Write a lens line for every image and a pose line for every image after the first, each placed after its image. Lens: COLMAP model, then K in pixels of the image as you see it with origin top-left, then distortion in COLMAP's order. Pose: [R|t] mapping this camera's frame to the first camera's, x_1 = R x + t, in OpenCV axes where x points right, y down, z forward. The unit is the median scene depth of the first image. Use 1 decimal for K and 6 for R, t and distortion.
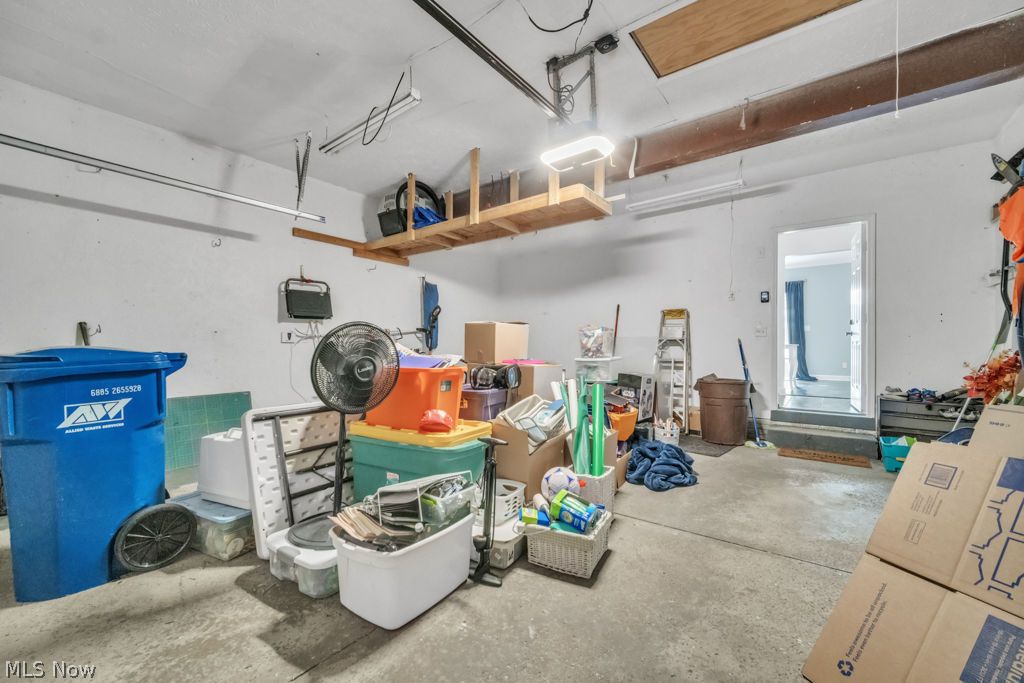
lens RADIAL K [[412.1, 0, 511.7], [0, 412.1, 347.5], [0, 0, 1]] dist [0.001097, 0.000343]
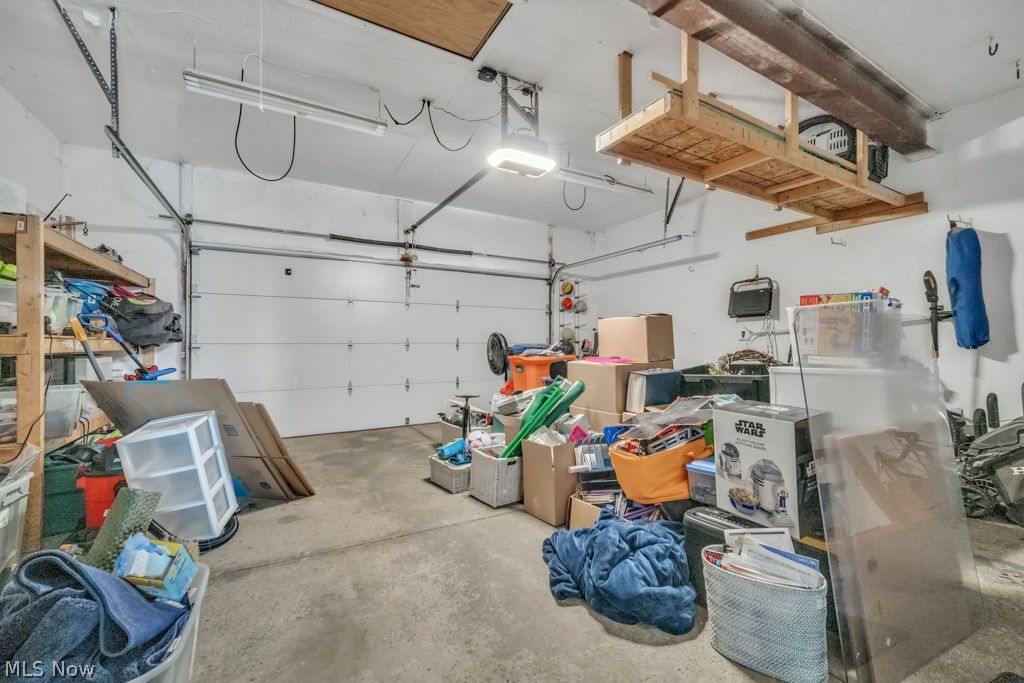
lens RADIAL K [[412.1, 0, 511.7], [0, 412.1, 347.5], [0, 0, 1]] dist [0.001097, 0.000343]
pose [[-0.370975, 0.010895, -0.928579, 0.760328], [-0.001966, 0.999920, 0.012518, -0.004983], [0.928641, 0.006469, -0.370924, 0.901535]]
